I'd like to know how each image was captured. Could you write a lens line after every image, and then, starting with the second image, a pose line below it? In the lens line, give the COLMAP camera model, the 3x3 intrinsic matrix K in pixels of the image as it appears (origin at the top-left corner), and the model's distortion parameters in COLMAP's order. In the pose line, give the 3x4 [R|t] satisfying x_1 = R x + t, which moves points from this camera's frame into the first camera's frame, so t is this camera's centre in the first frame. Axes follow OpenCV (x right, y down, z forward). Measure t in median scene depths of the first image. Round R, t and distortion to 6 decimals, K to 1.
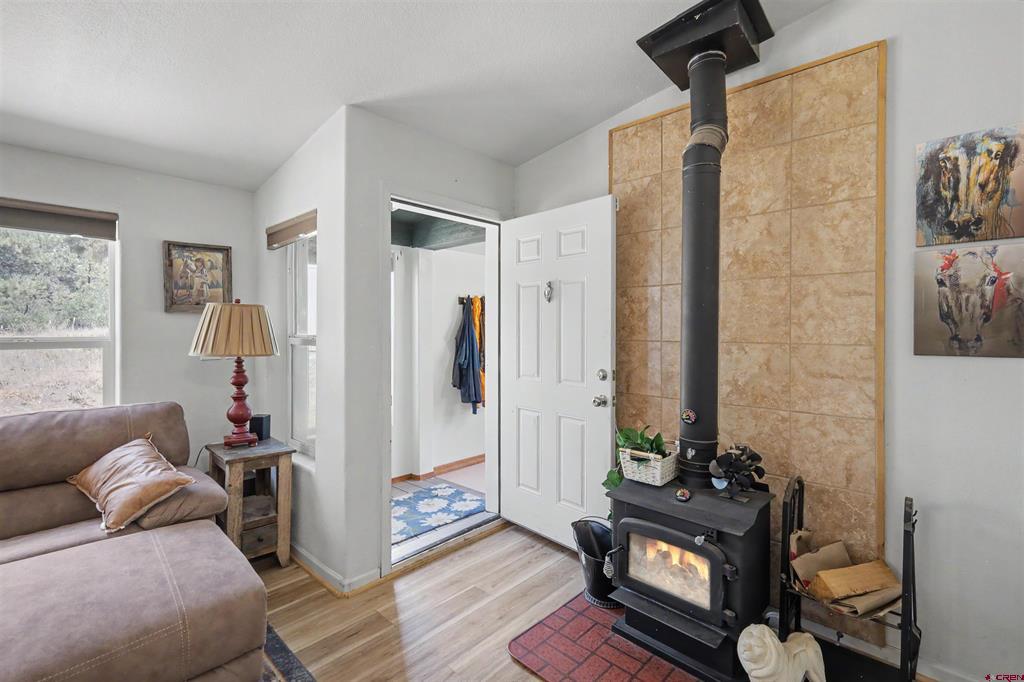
lens RADIAL K [[456.0, 0, 516.1], [0, 456.0, 331.0], [0, 0, 1]] dist [0.002590, 0.001117]
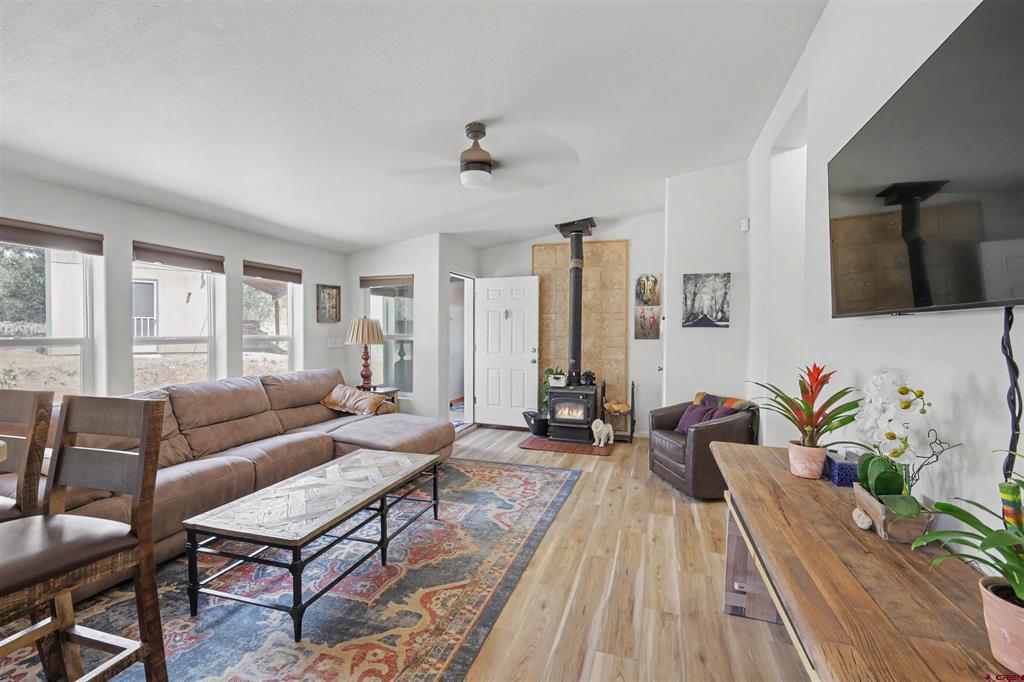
lens RADIAL K [[456.0, 0, 510.6], [0, 456.0, 341.9], [0, 0, 1]] dist [0.002590, 0.001117]
pose [[0.910996, -0.009611, 0.412303, -1.116145], [0.001815, 0.999812, 0.019295, 0.007020], [-0.412411, -0.016829, 0.910842, -1.396217]]
